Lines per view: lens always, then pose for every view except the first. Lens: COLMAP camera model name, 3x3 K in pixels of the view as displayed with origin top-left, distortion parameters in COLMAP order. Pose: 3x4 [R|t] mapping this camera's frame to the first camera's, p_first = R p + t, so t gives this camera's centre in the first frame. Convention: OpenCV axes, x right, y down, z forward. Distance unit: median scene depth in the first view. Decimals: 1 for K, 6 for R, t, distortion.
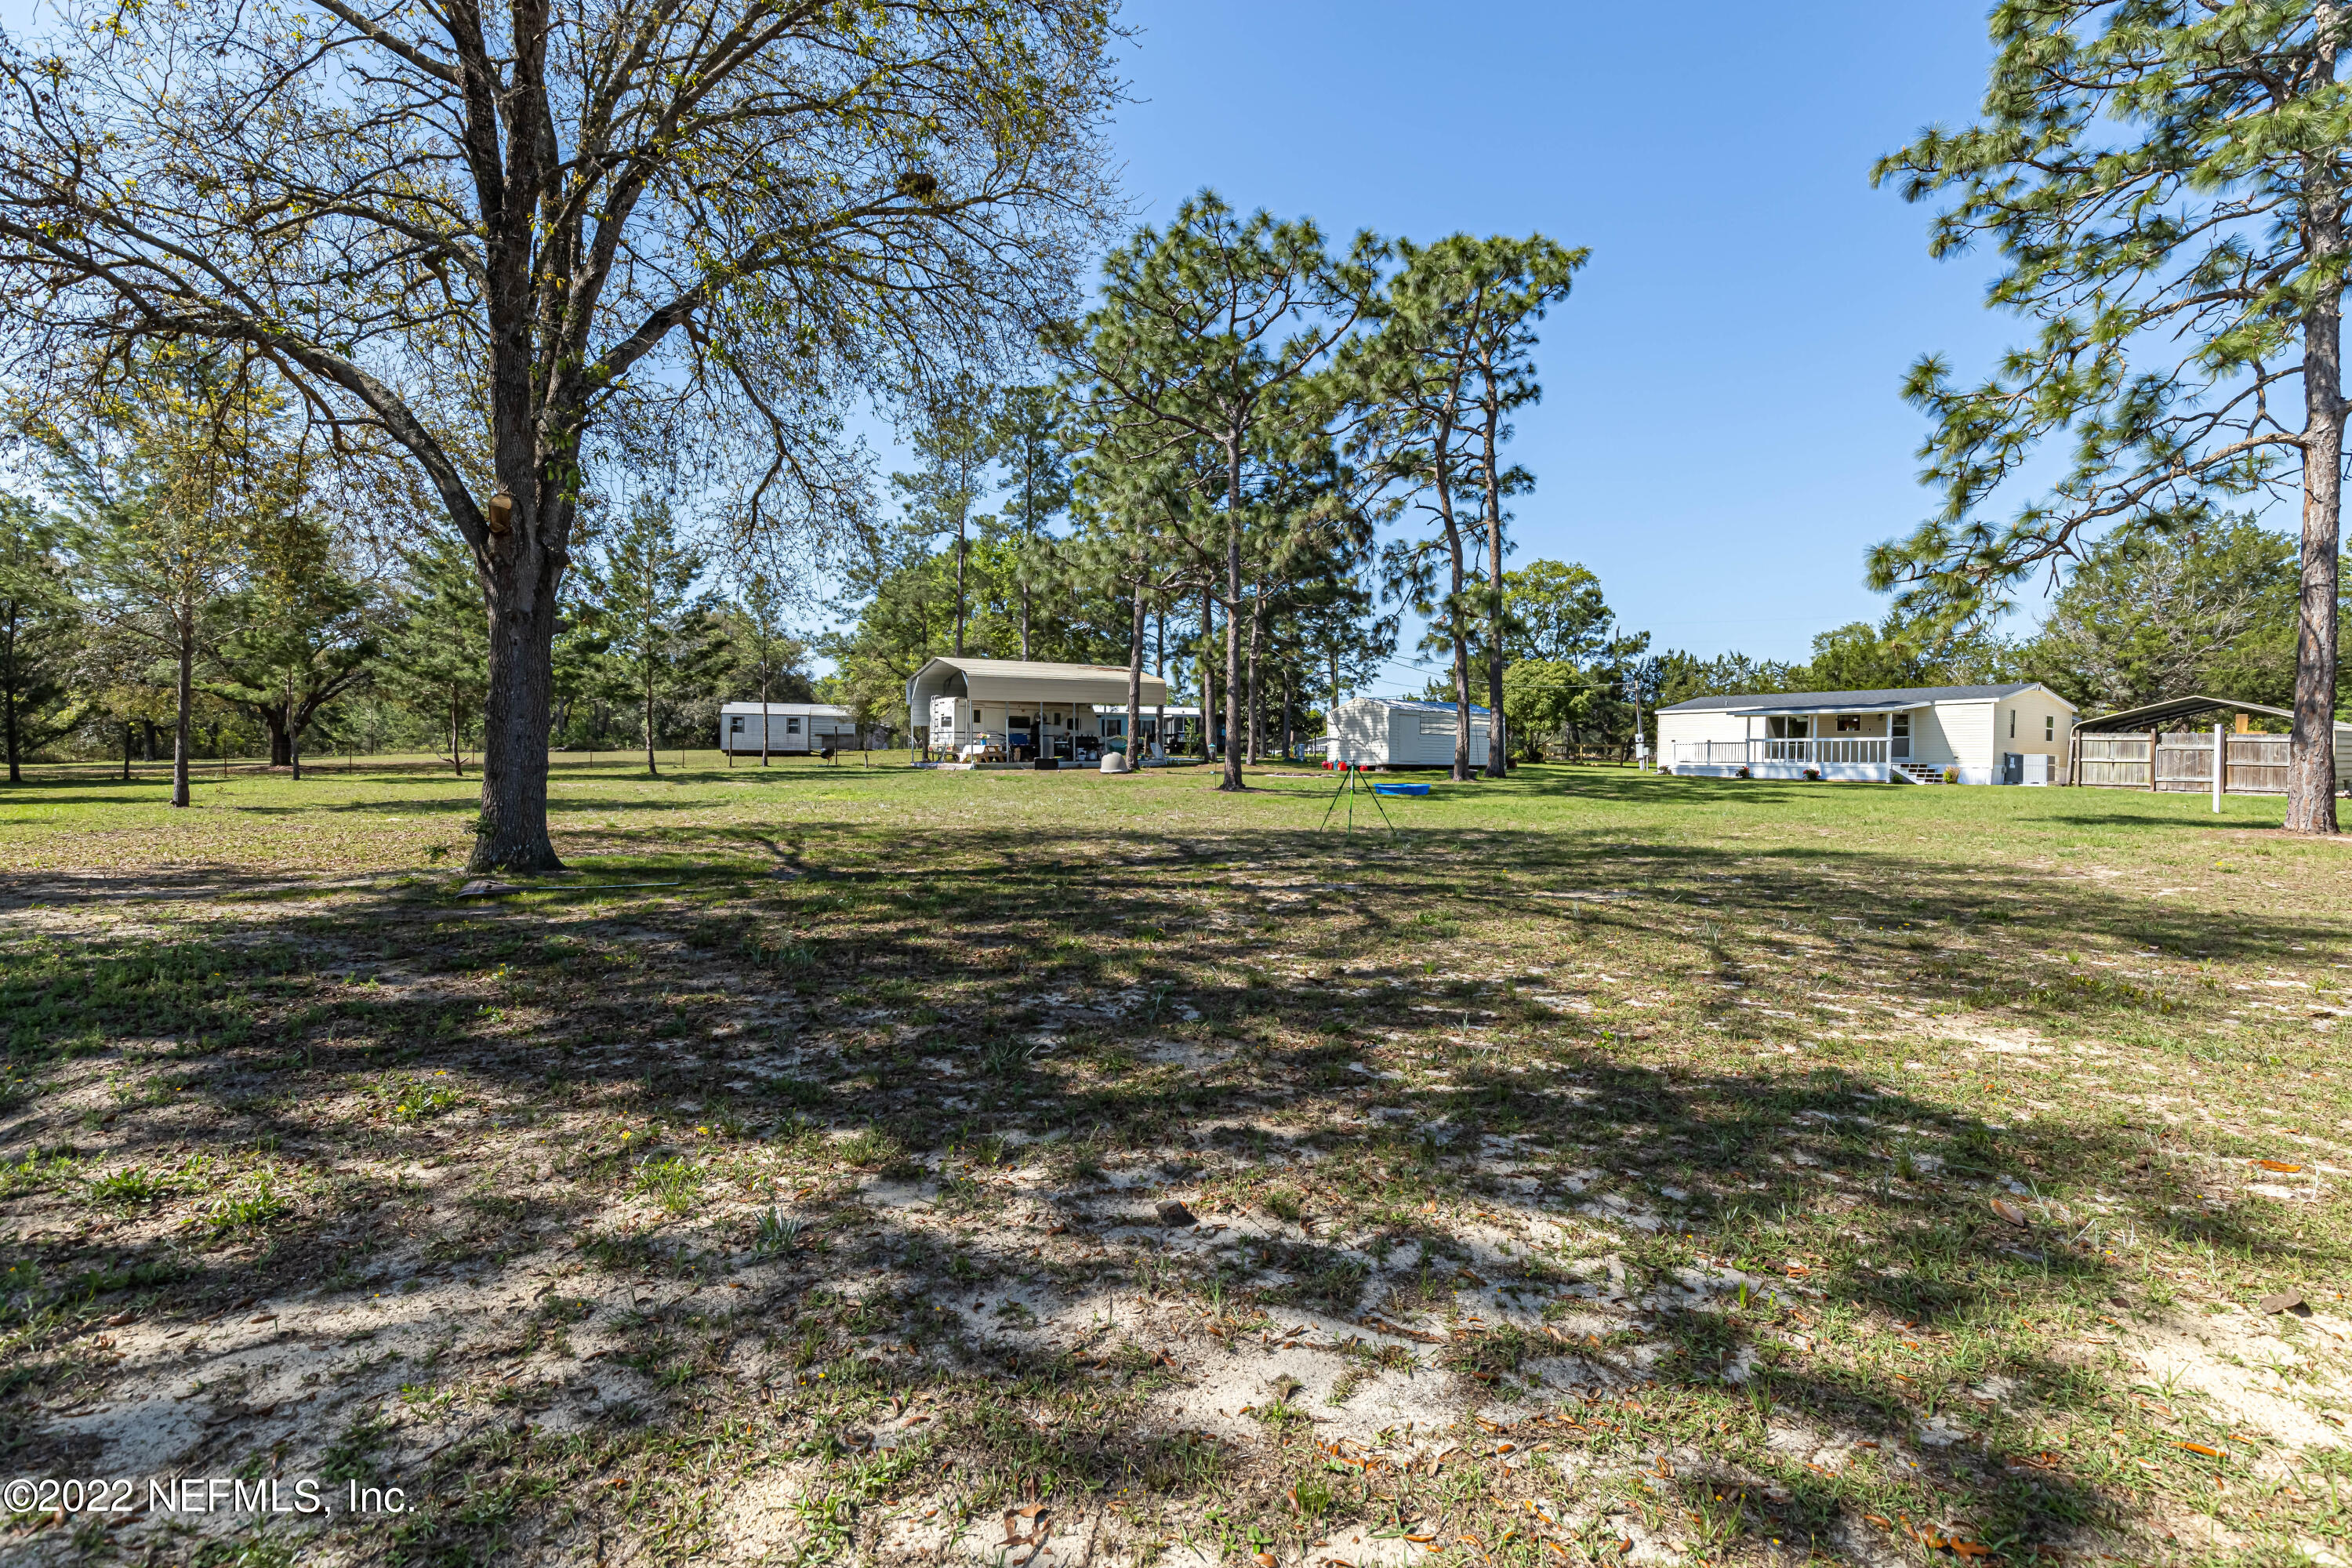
lens RADIAL K [[1053.0, 0, 1177.1], [0, 1053.0, 776.8], [0, 0, 1]] dist [0.001010, 0.000095]
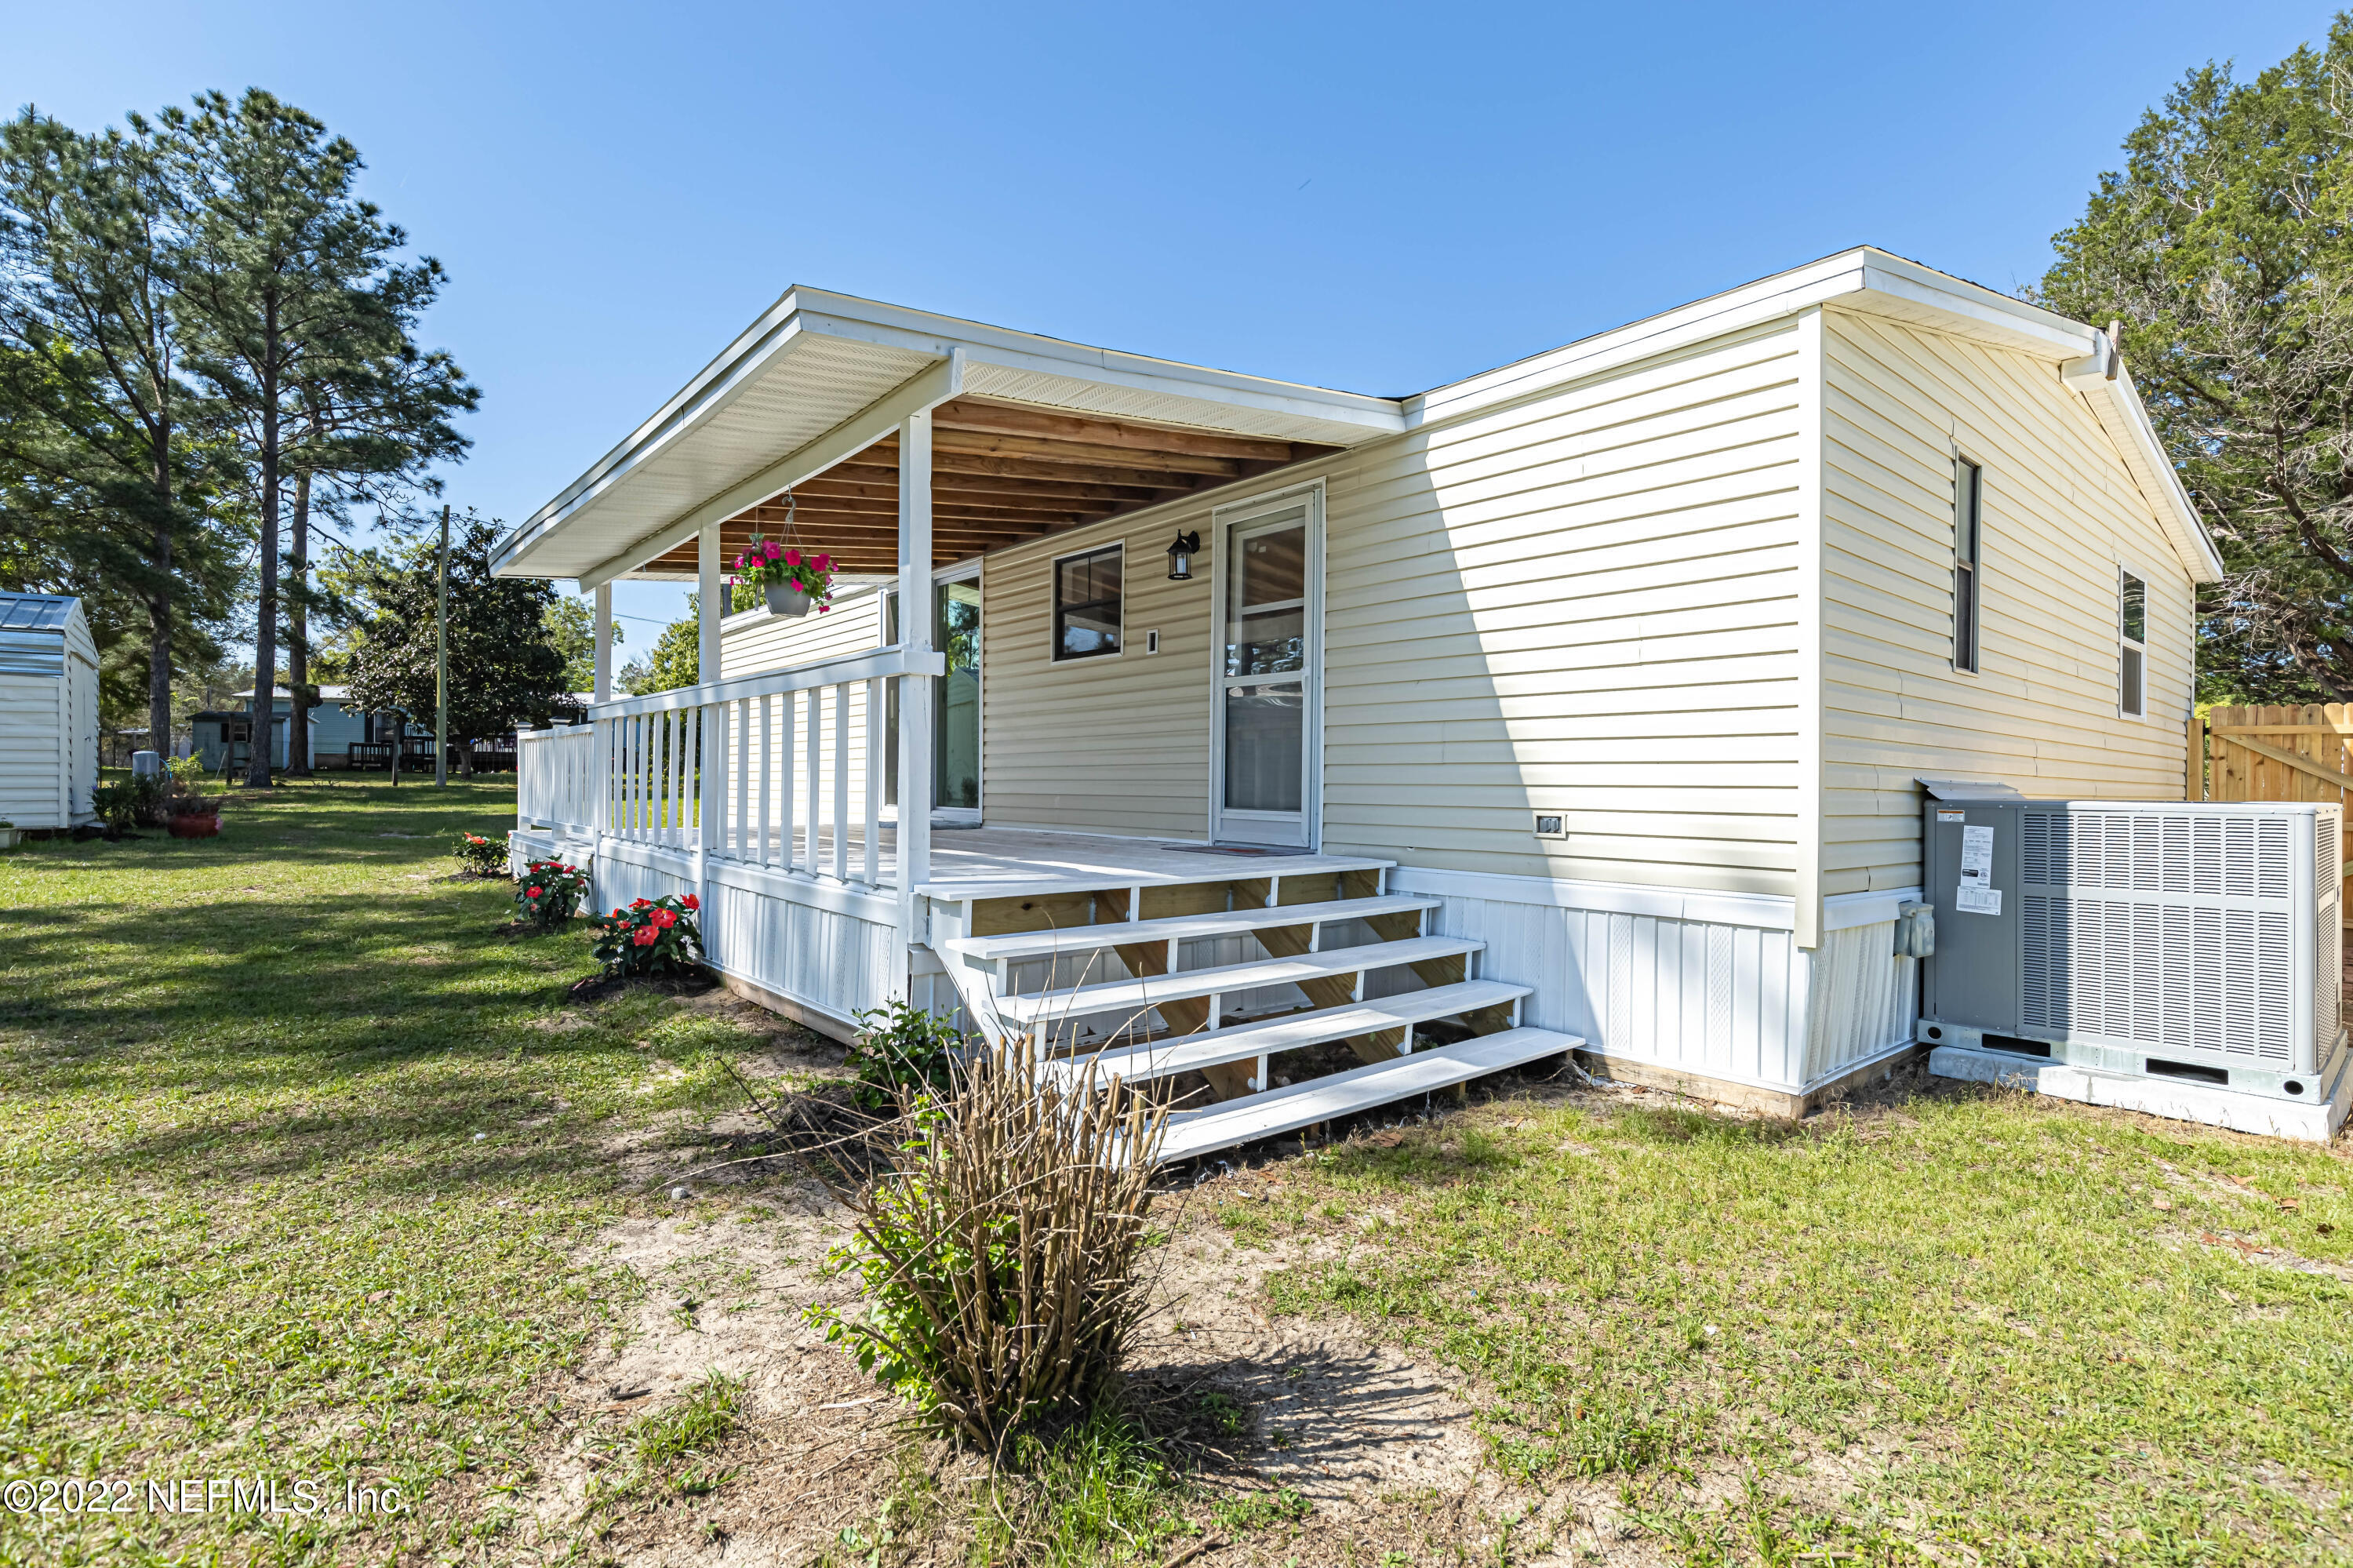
lens RADIAL K [[1099.5, 0, 1178.3], [0, 1099.5, 778.8], [0, 0, 1]] dist [-0.003857, 0.000066]
pose [[0.995345, 0.000530, 0.096370, 0.546787], [0.001144, 0.999849, -0.017316, -0.016867], [-0.096364, 0.017346, 0.995195, 0.699783]]
